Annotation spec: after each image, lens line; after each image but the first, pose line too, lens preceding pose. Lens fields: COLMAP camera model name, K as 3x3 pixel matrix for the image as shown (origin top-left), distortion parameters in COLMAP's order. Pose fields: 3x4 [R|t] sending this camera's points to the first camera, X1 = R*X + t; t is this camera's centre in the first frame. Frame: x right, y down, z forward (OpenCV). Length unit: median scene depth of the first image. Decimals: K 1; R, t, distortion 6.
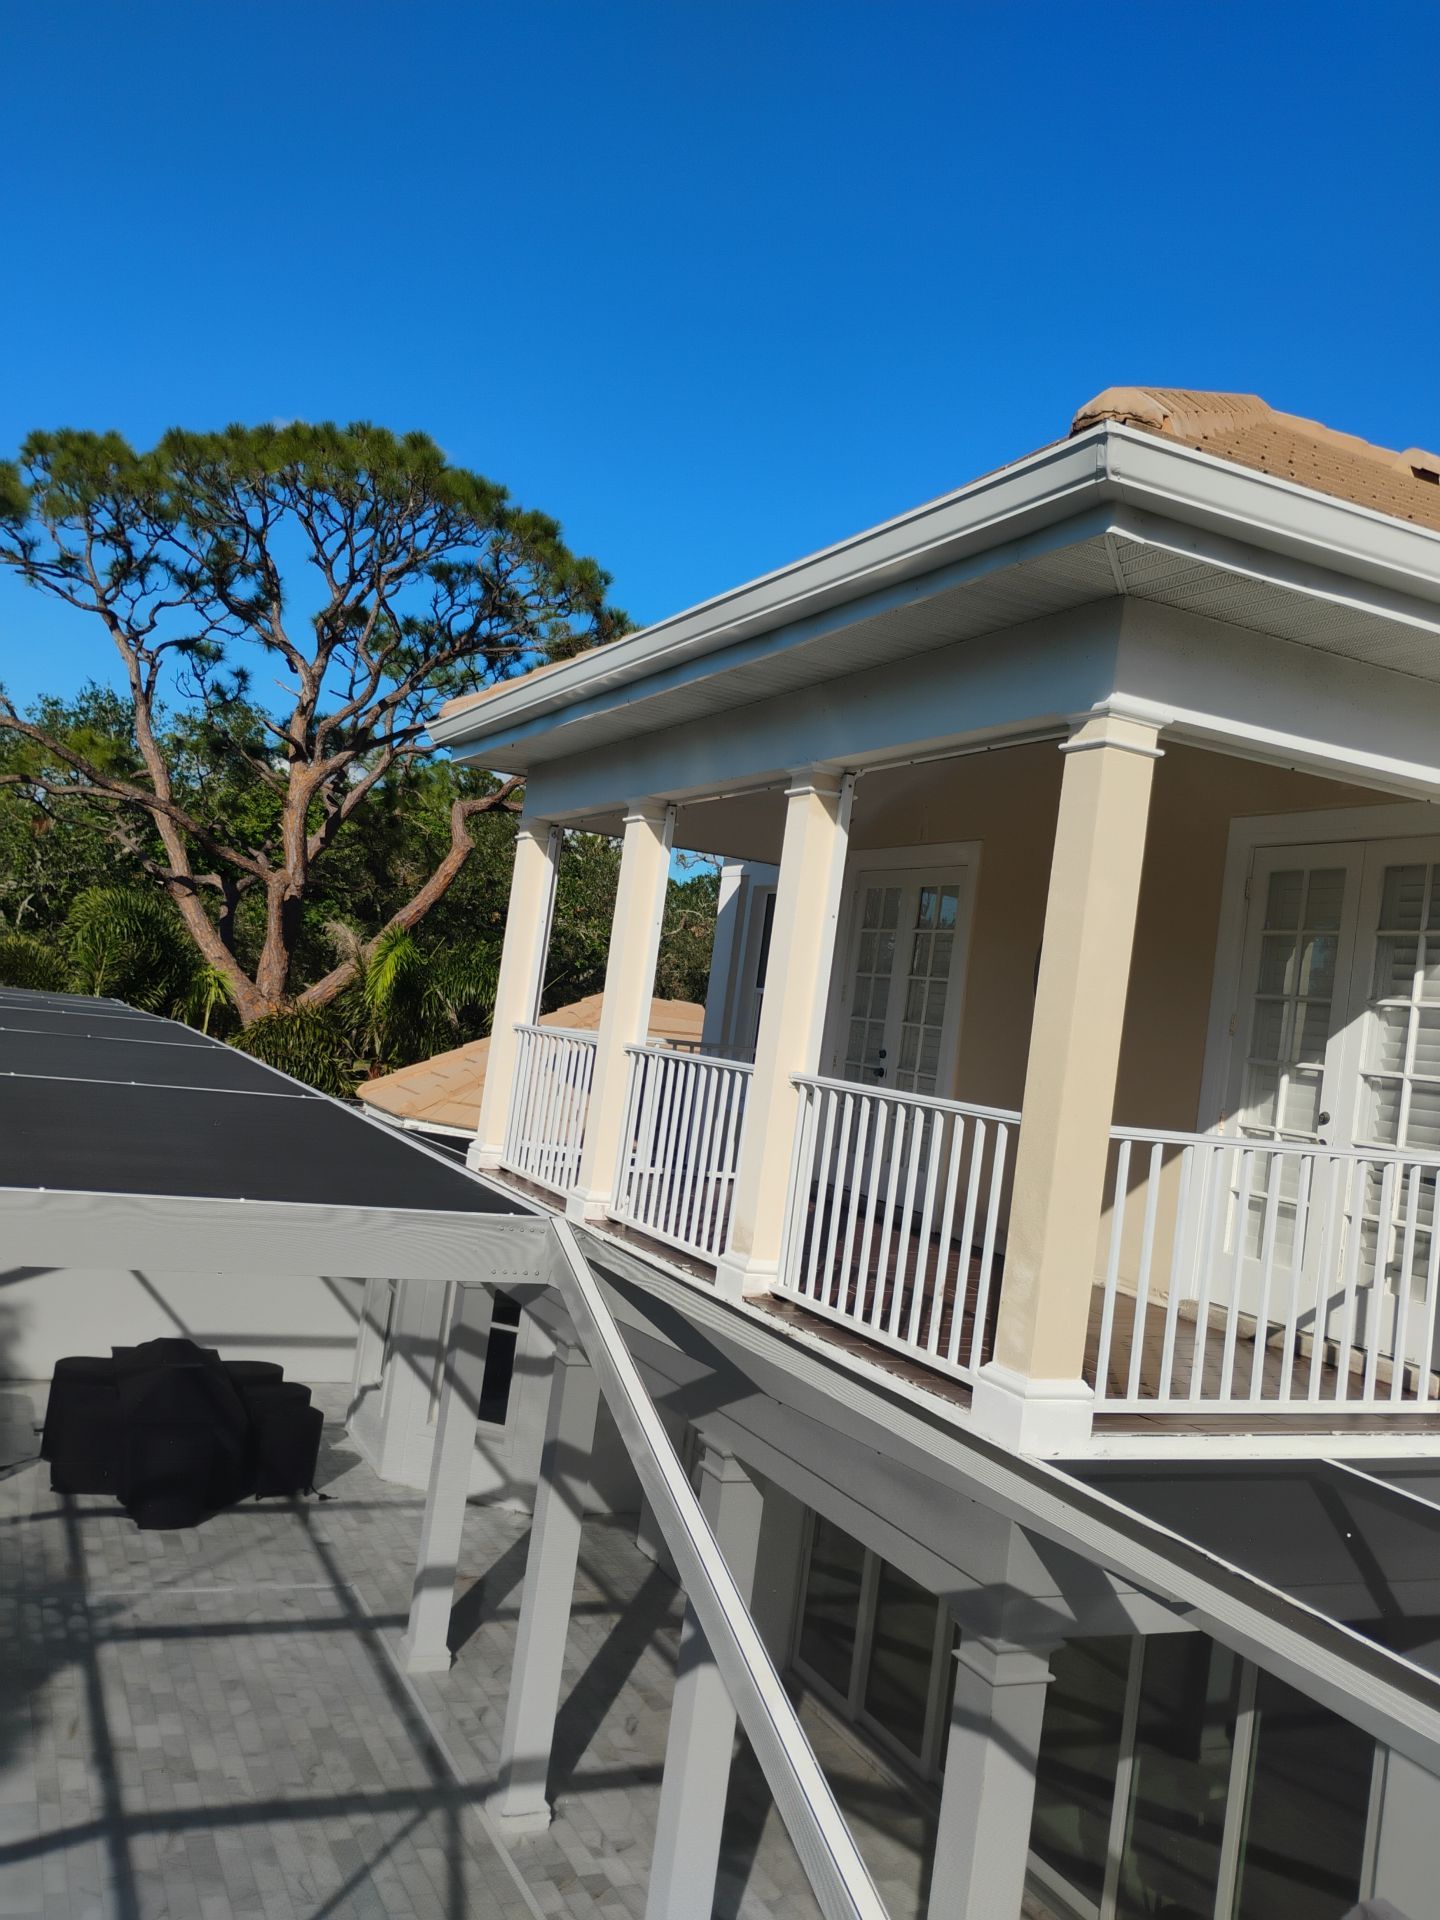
lens RADIAL K [[1573.4, 0, 720.5], [0, 1573.4, 956.4], [0, 0, 1]] dist [-0.001099, -0.000445]
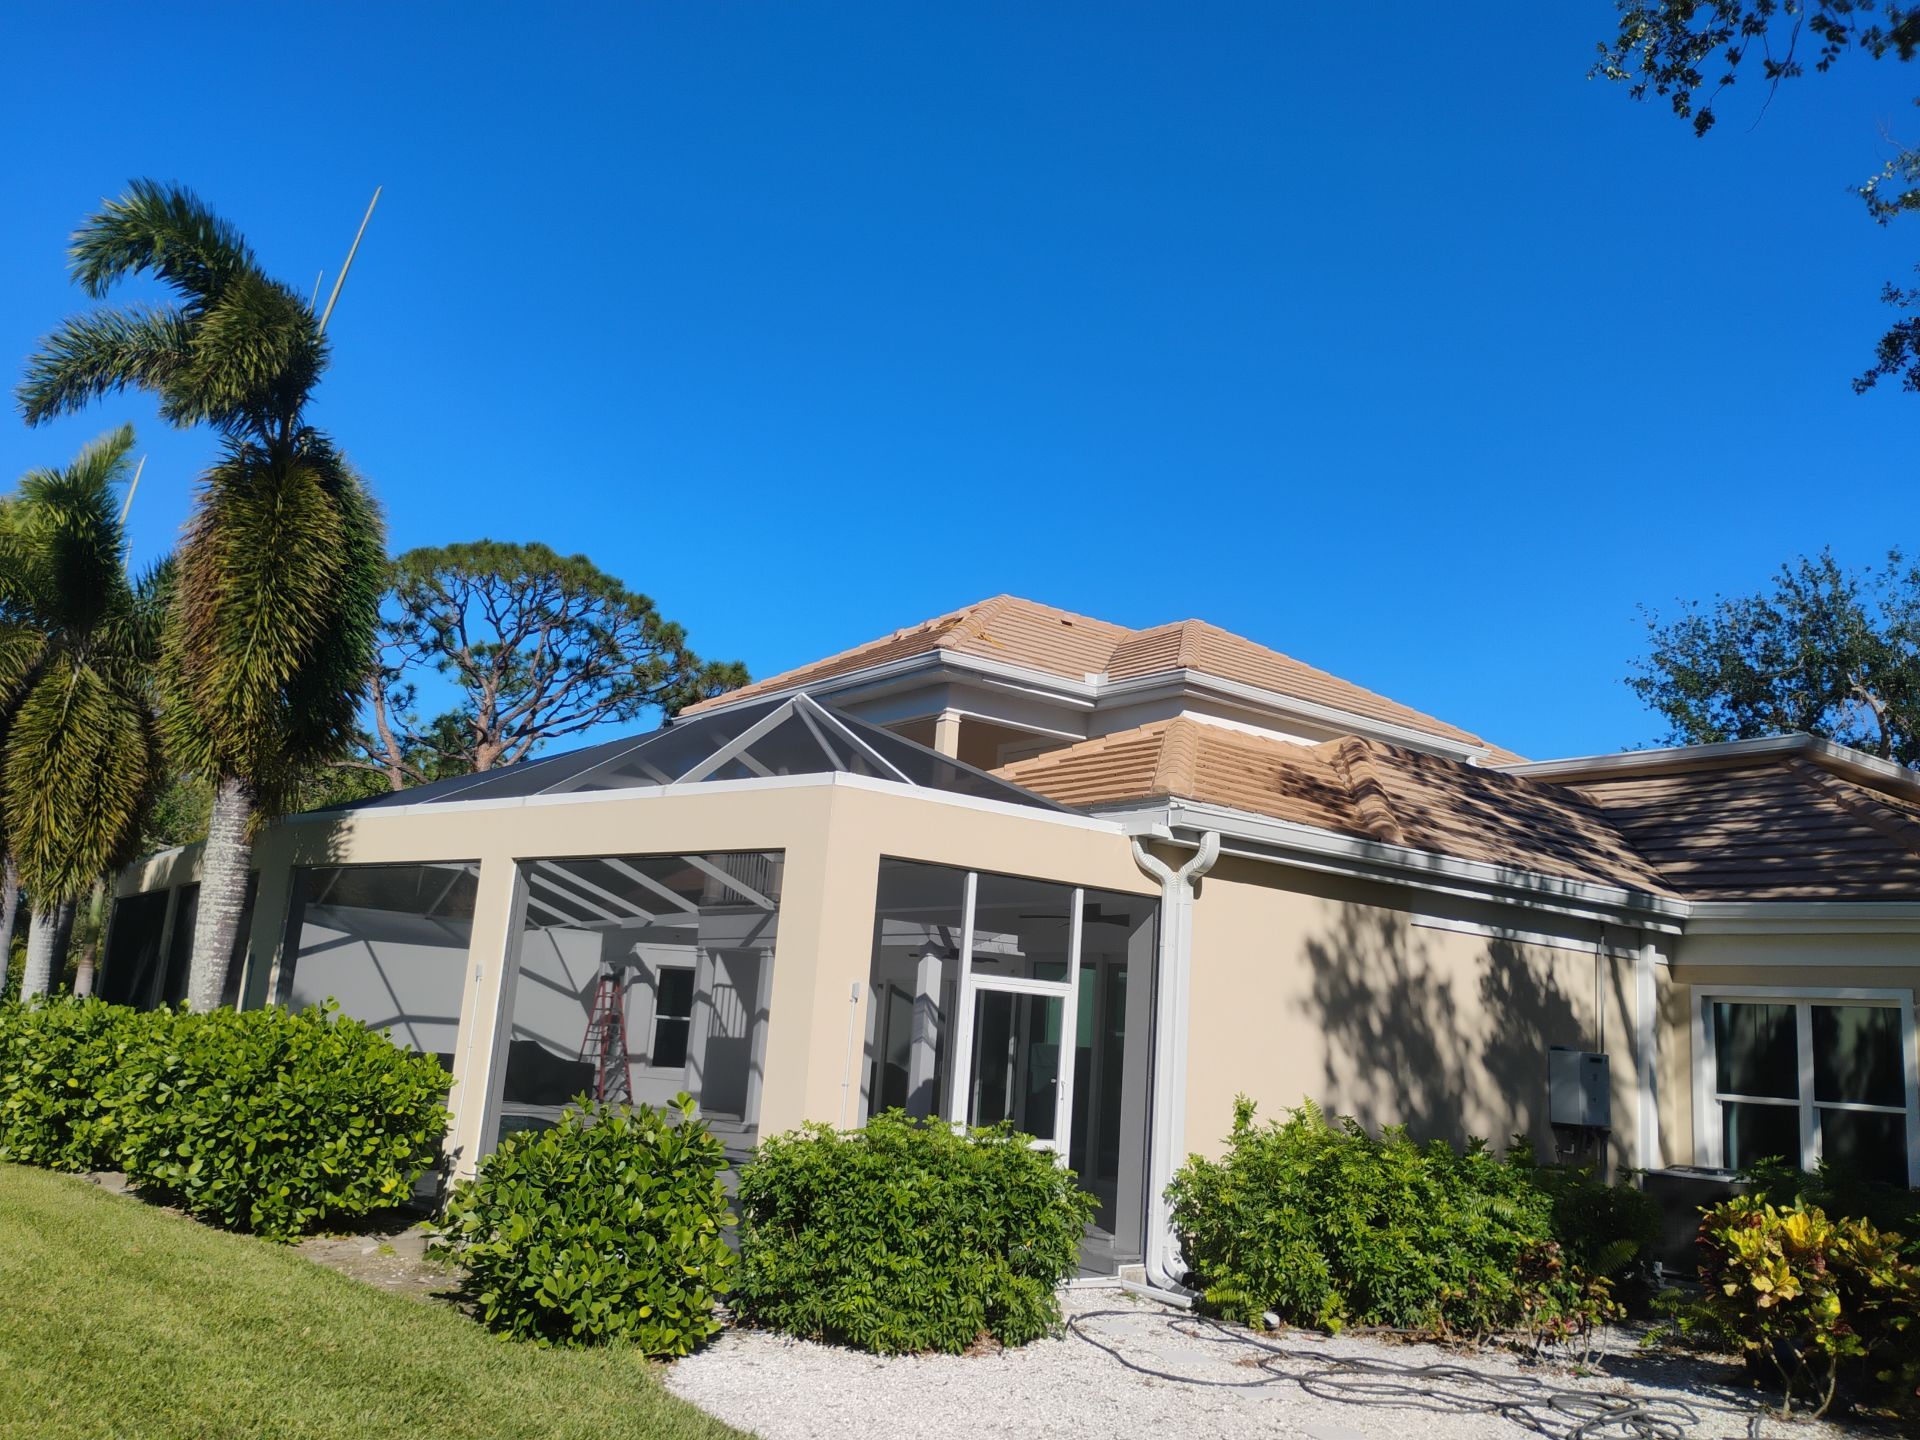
lens RADIAL K [[1573.4, 0, 960.1], [0, 1573.4, 719.5], [0, 0, 1]] dist [-0.001099, -0.000445]
pose [[0.978598, -0.018905, 0.204913, -0.130213], [0.047616, 0.989550, -0.136102, 0.099243], [-0.200198, 0.142947, 0.969271, -0.697720]]
